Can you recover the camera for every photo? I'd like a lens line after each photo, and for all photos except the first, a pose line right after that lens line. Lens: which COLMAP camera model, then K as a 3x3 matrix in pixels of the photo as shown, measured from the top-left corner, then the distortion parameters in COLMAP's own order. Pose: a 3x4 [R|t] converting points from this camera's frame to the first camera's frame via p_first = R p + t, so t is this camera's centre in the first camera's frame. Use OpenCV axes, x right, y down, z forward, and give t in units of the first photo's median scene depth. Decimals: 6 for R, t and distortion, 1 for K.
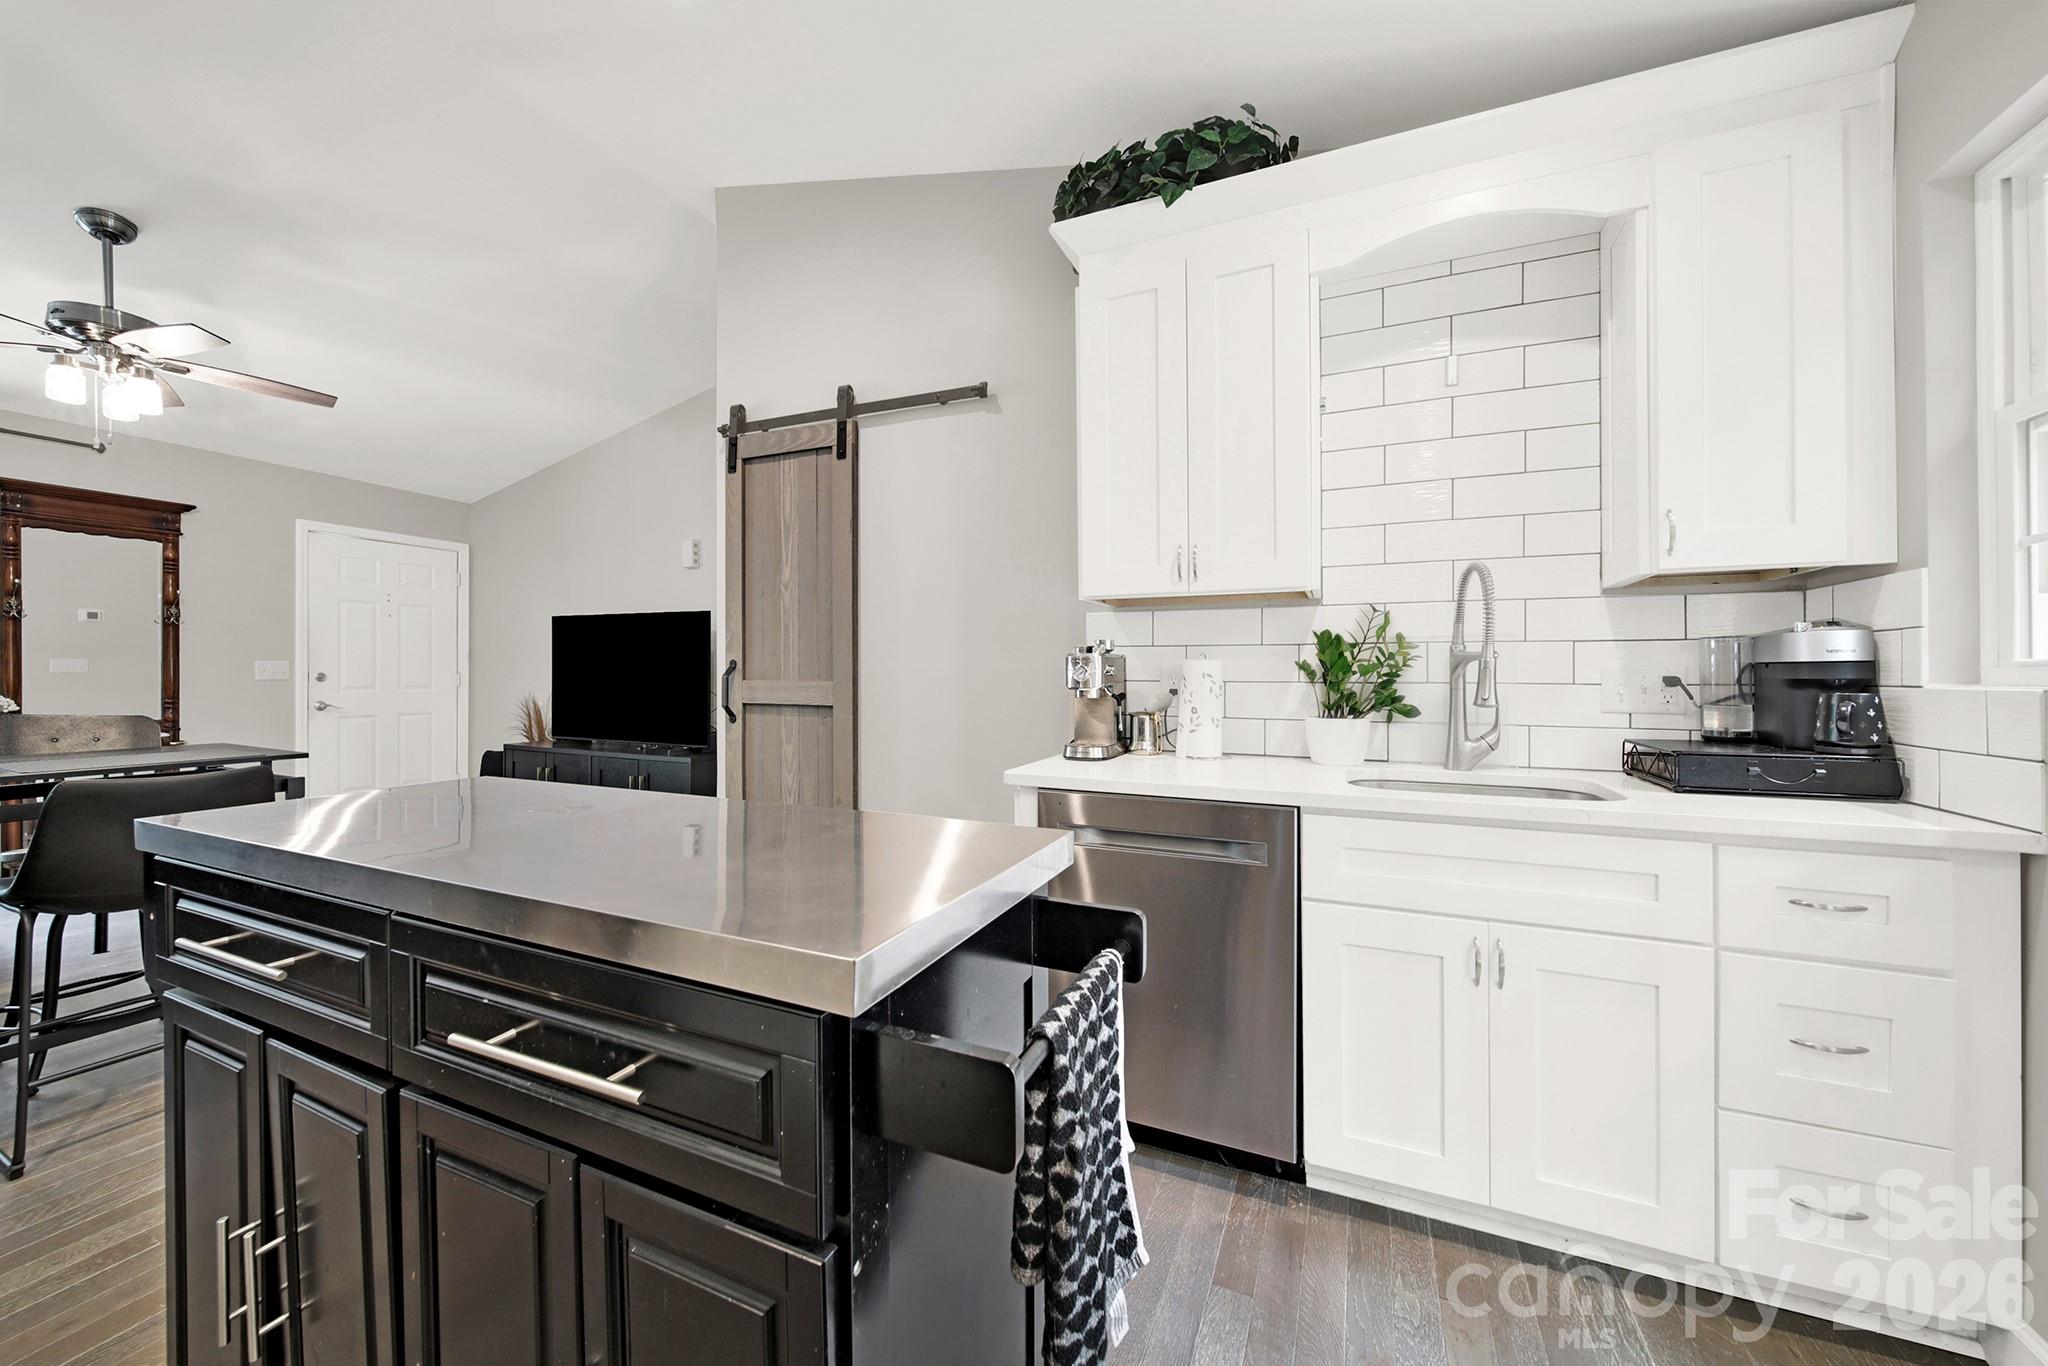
lens RADIAL K [[741.8, 0, 1022.5], [0, 741.8, 674.7], [0, 0, 1]] dist [-0.009287, -0.001558]
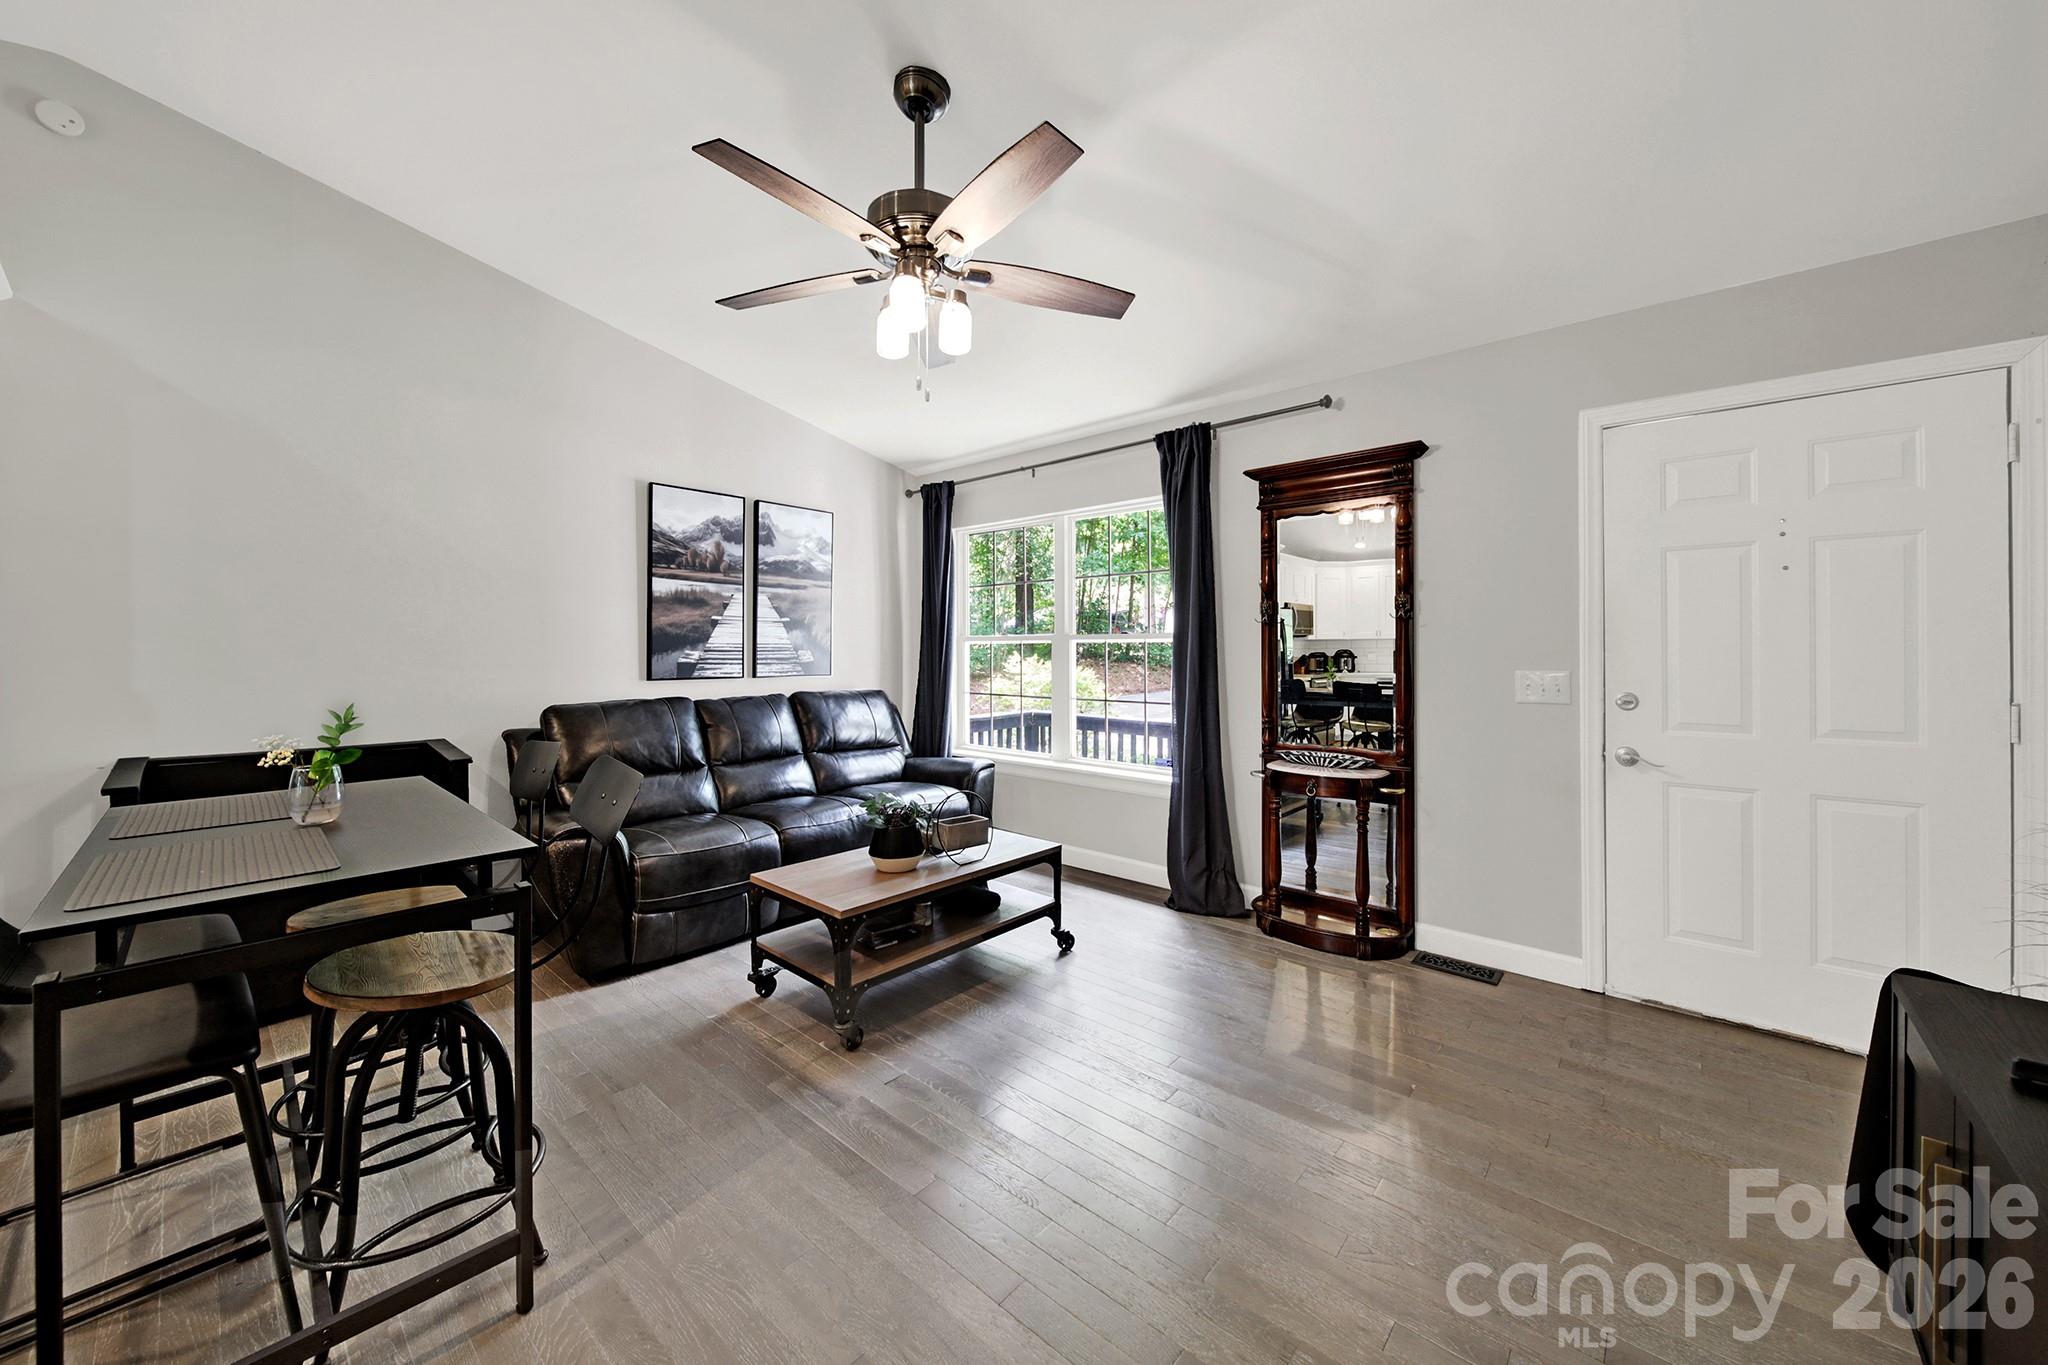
lens RADIAL K [[741.8, 0, 1024.5], [0, 741.8, 666.8], [0, 0, 1]] dist [-0.009287, -0.001558]
pose [[-0.304583, 0.012398, -0.952405, -0.592527], [-0.007307, 0.999855, 0.015352, -0.048644], [0.952458, 0.011635, -0.304448, 1.369576]]
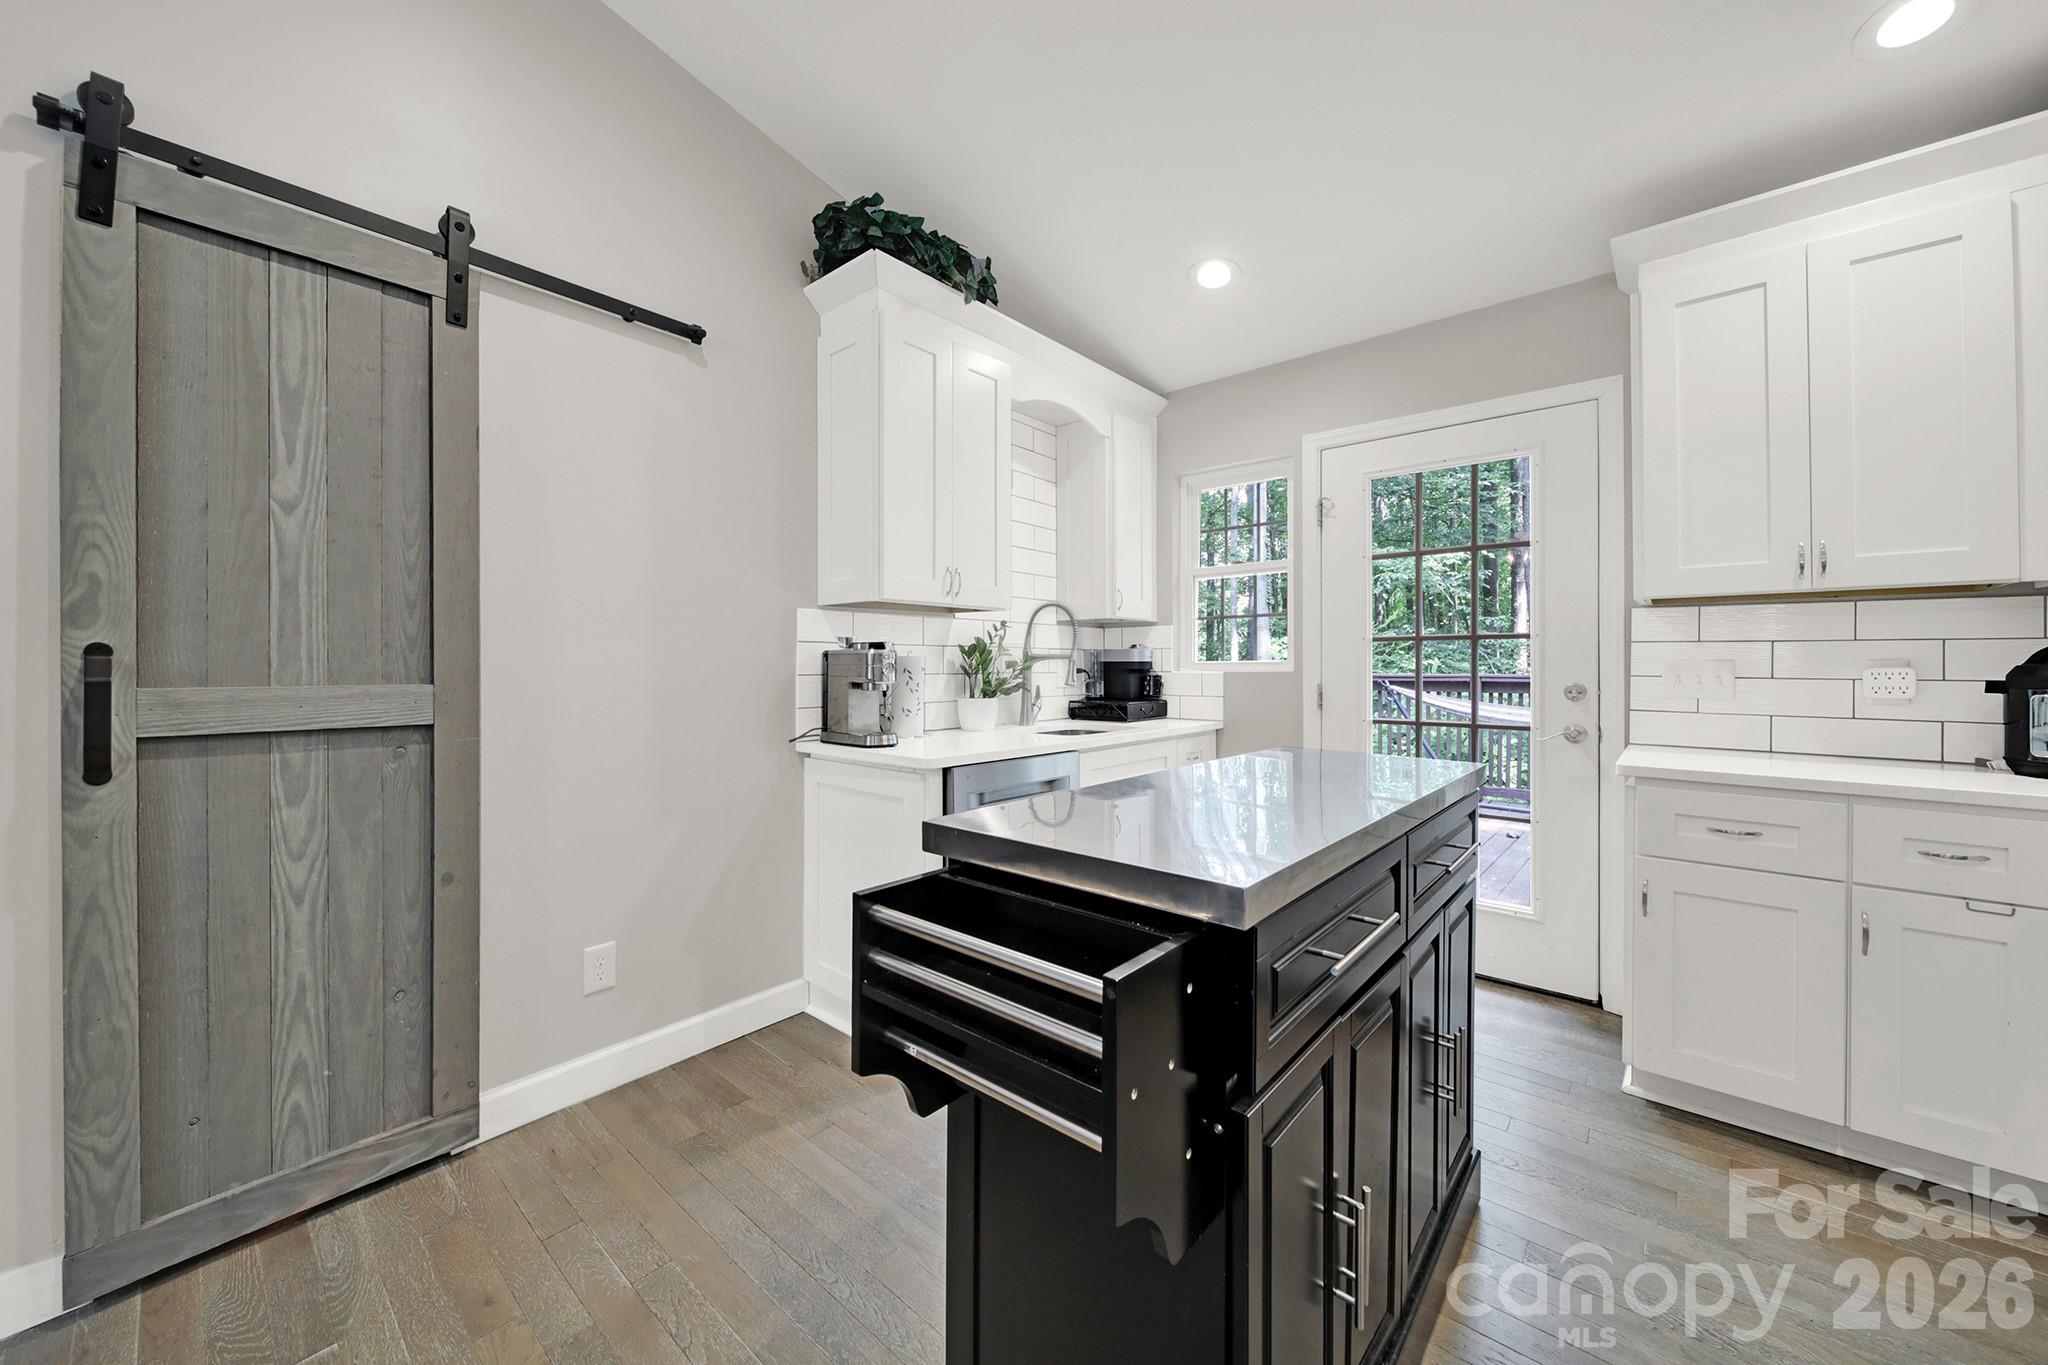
lens RADIAL K [[741.8, 0, 1028.8], [0, 741.8, 671.0], [0, 0, 1]] dist [-0.009287, -0.001558]
pose [[0.296731, -0.004824, 0.954949, -0.660632], [0.009518, 0.999953, 0.002094, 0.001286], [-0.954914, 0.008468, 0.296763, 0.345401]]
